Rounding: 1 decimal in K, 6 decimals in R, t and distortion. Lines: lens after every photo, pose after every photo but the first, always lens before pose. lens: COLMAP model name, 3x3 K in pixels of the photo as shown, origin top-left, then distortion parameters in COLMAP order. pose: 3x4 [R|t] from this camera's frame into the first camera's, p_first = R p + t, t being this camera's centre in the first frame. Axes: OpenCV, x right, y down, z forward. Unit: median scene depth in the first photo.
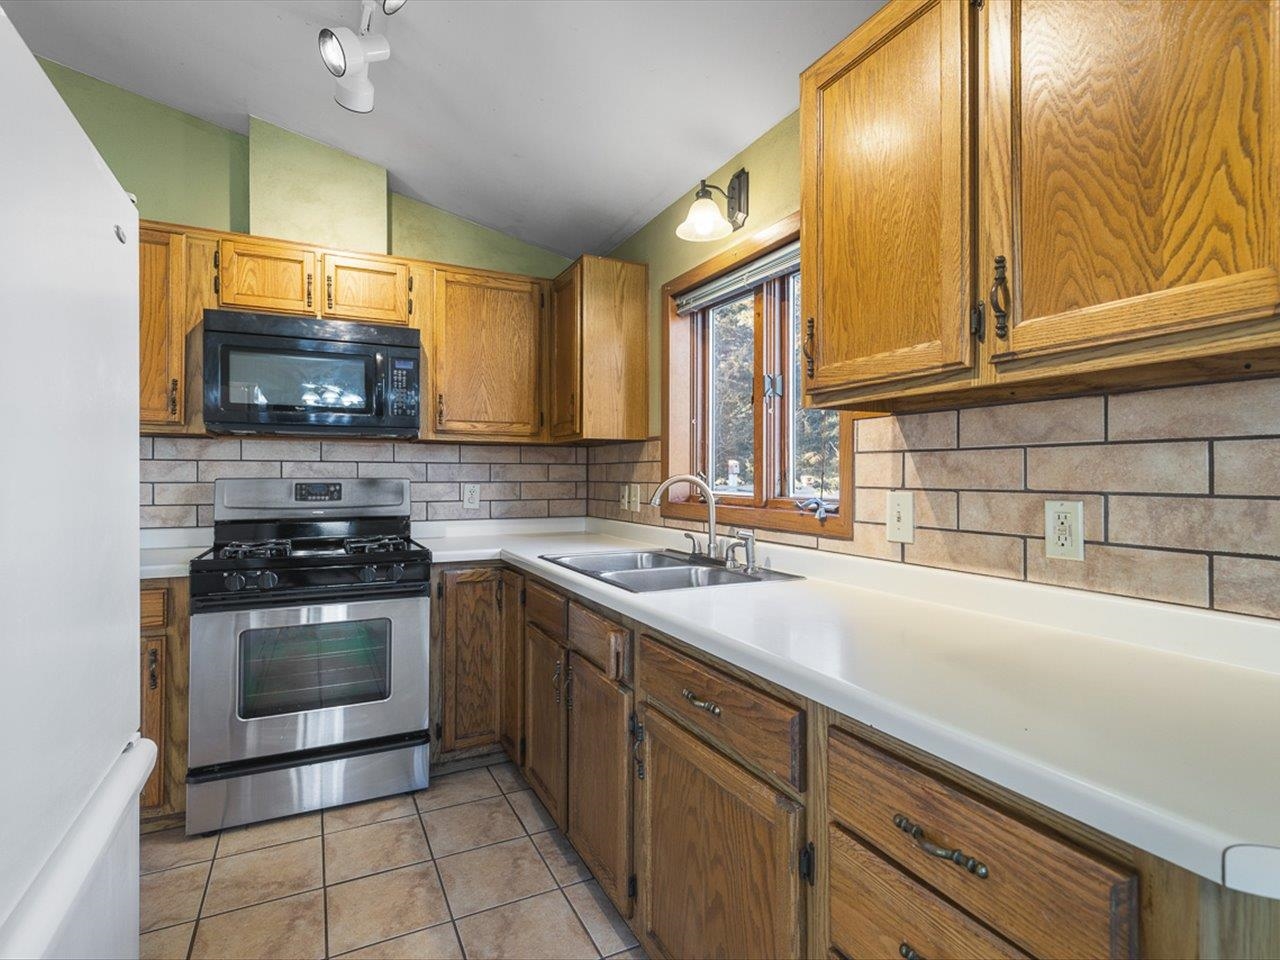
lens RADIAL K [[654.4, 0, 630.9], [0, 654.4, 474.2], [0, 0, 1]] dist [0.010736, -0.003575]
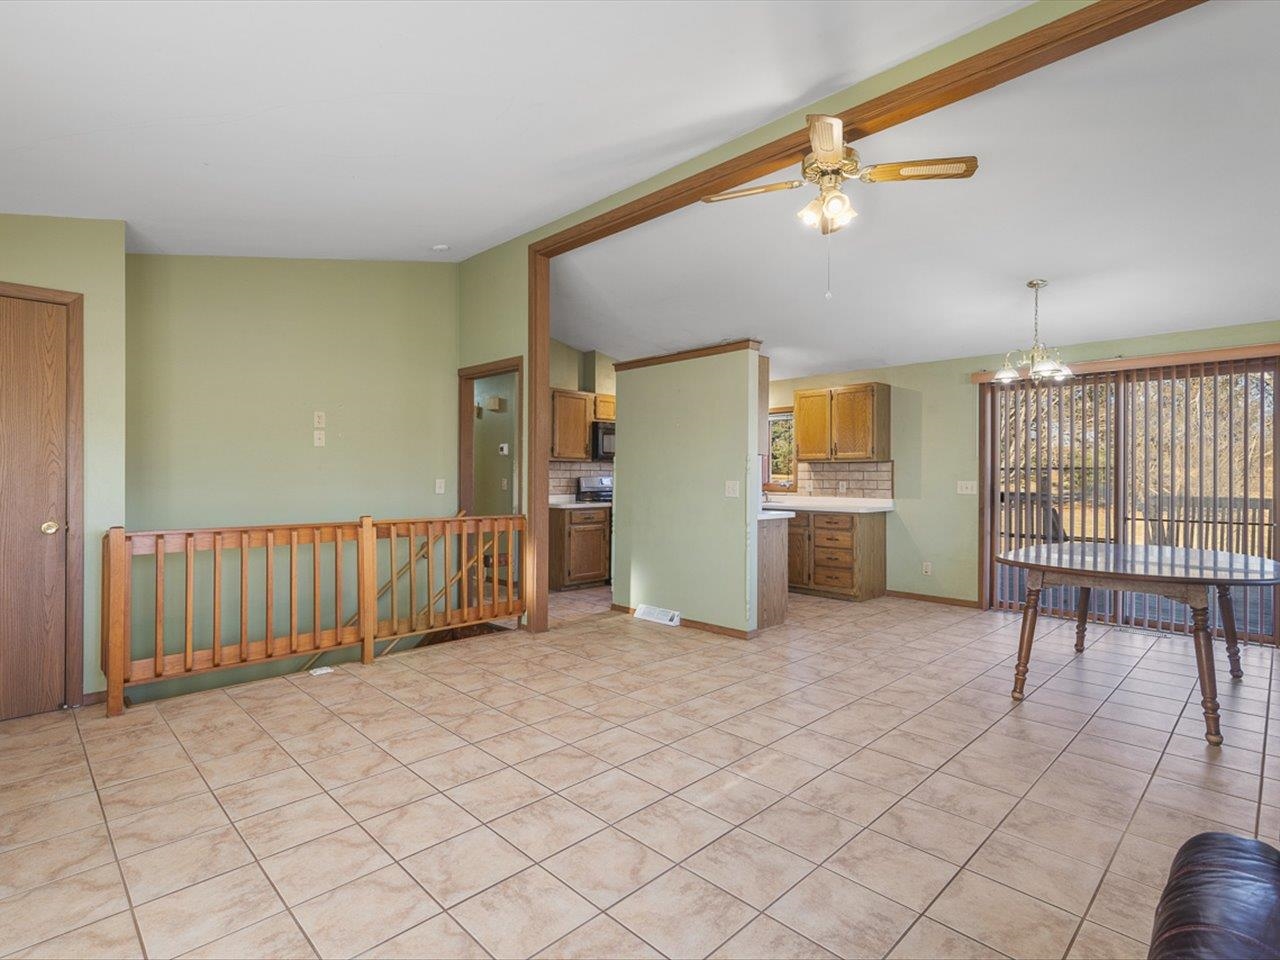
lens RADIAL K [[654.4, 0, 630.4], [0, 654.4, 481.9], [0, 0, 1]] dist [0.010736, -0.003575]
pose [[0.950029, 0.000470, 0.312160, -1.453141], [-0.005370, 0.999876, 0.014835, -0.014427], [-0.312114, -0.015770, 0.949914, -1.938530]]
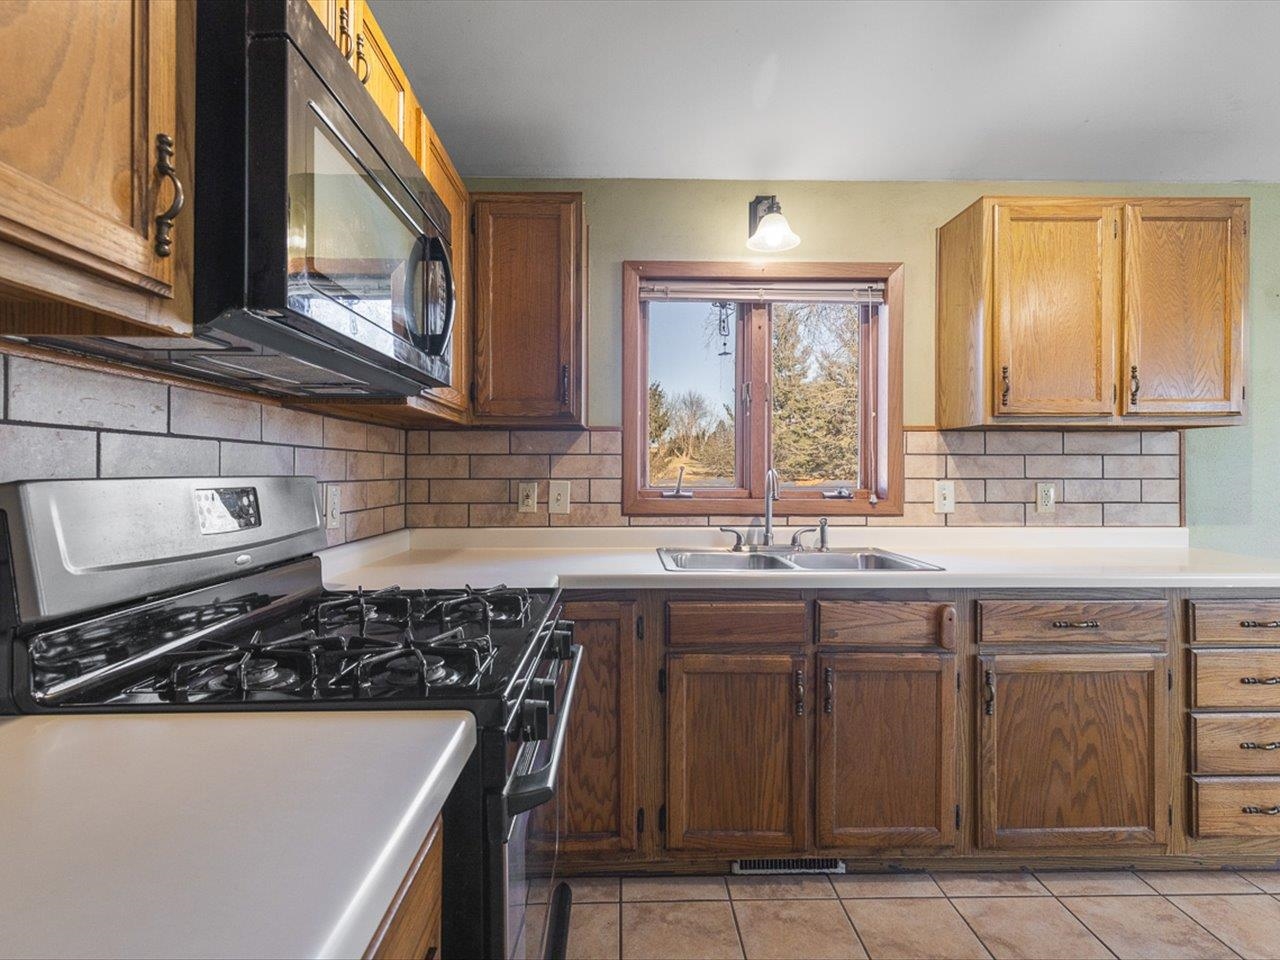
lens RADIAL K [[654.4, 0, 632.1], [0, 654.4, 472.1], [0, 0, 1]] dist [0.010736, -0.003575]
pose [[0.409824, -0.002908, 0.912160, -0.883278], [-0.001445, 0.999992, 0.003837, 0.001145], [-0.912164, -0.002891, 0.409816, 0.703448]]
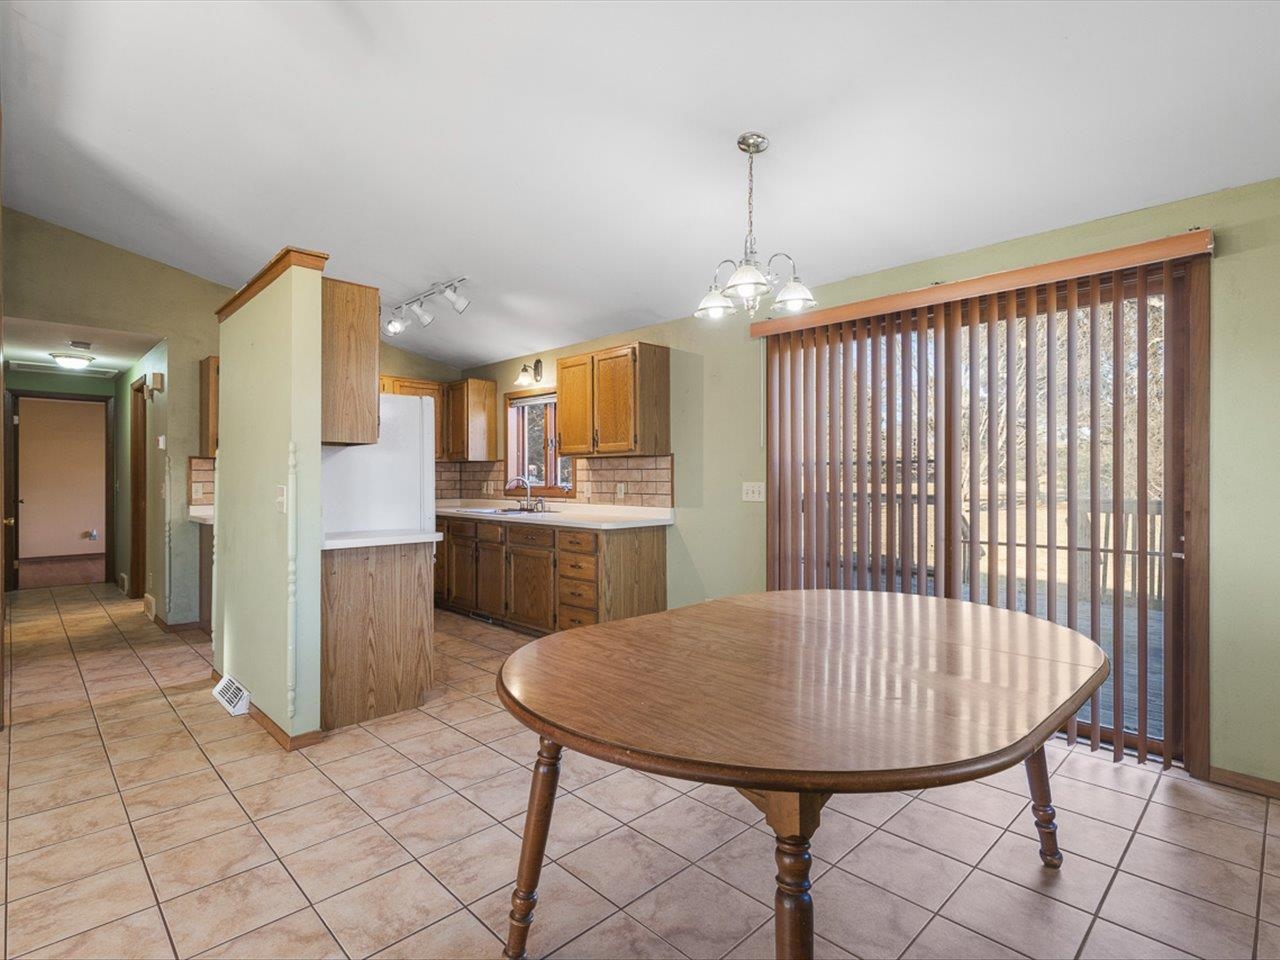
lens RADIAL K [[654.4, 0, 632.1], [0, 654.4, 474.3], [0, 0, 1]] dist [0.010736, -0.003575]
pose [[0.951735, -0.002172, 0.306914, -0.261652], [0.002766, 0.999995, -0.001502, -0.004844], [-0.306909, 0.002278, 0.951736, -1.486173]]
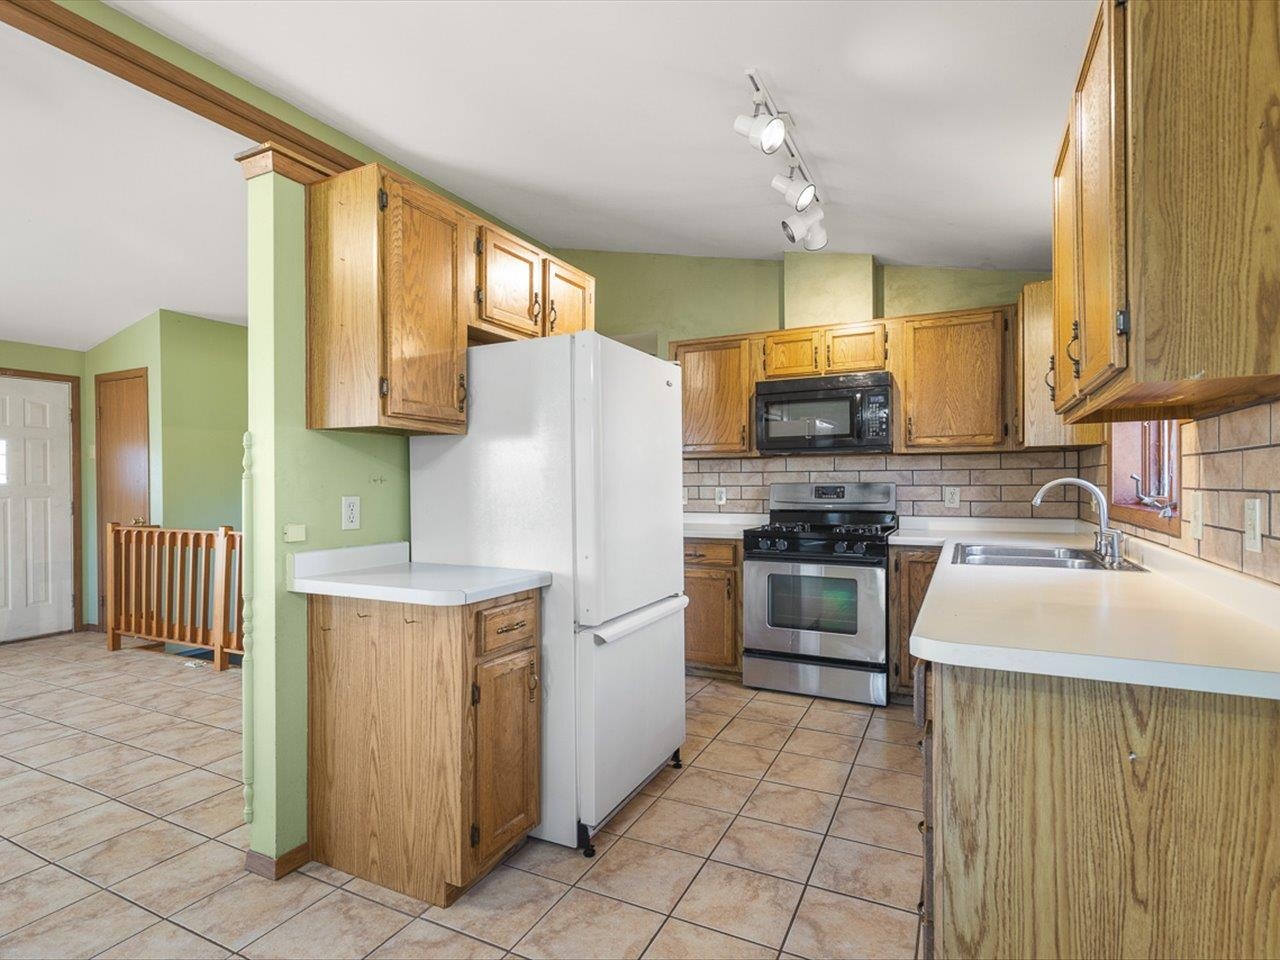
lens RADIAL K [[654.4, 0, 624.1], [0, 654.4, 485.0], [0, 0, 1]] dist [0.010736, -0.003575]
pose [[0.598904, -0.003340, -0.800814, 0.483413], [0.009897, 0.999946, 0.003232, 0.001870], [0.800759, -0.009861, 0.598905, -0.271480]]
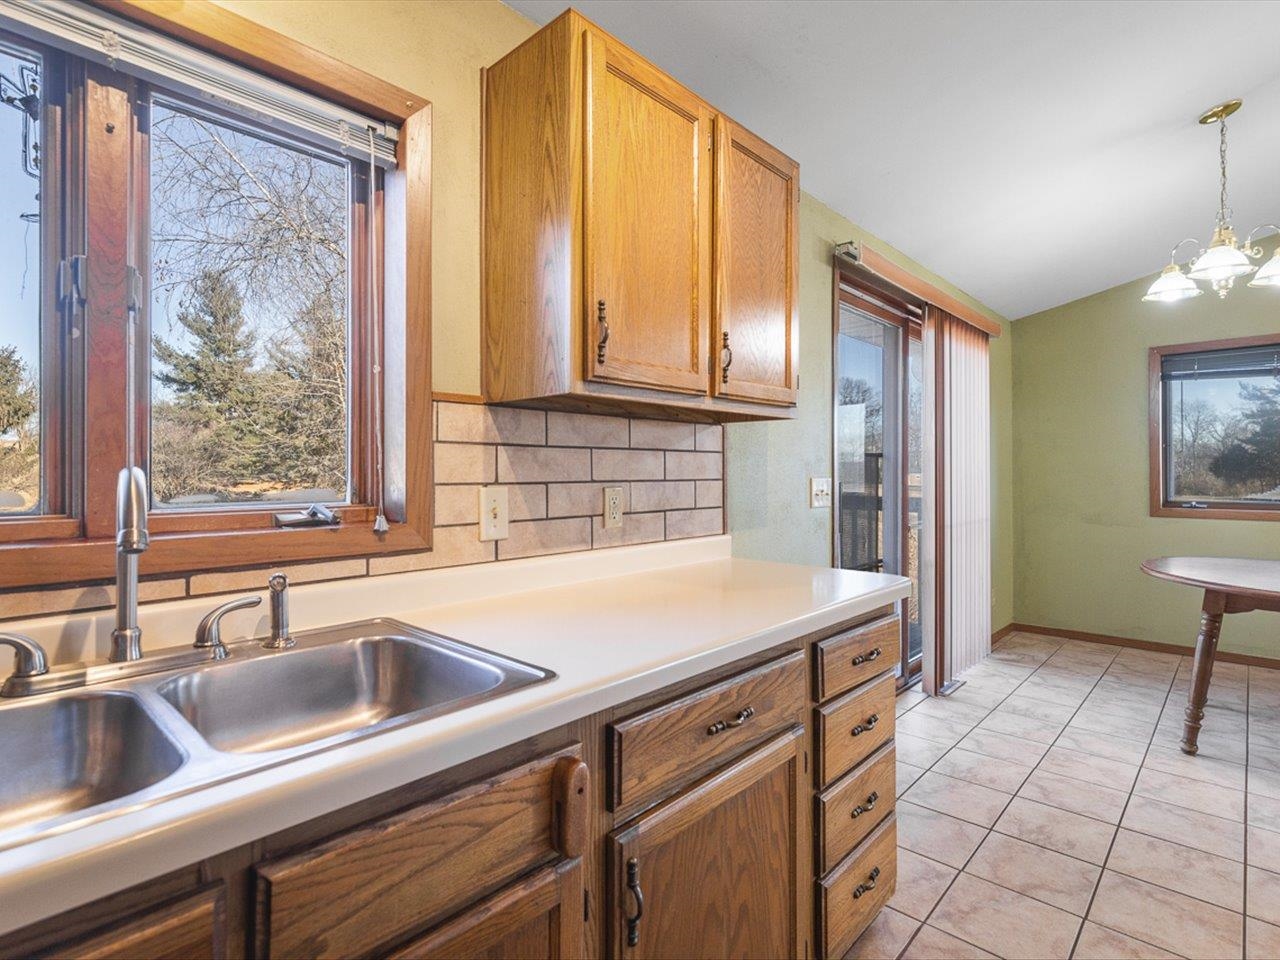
lens RADIAL K [[654.4, 0, 638.2], [0, 654.4, 468.0], [0, 0, 1]] dist [0.010736, -0.003575]
pose [[-0.360624, 0.005461, 0.932695, -0.370415], [0.001152, 0.999985, -0.005409, 0.003263], [-0.932710, -0.000877, -0.360625, 0.777438]]
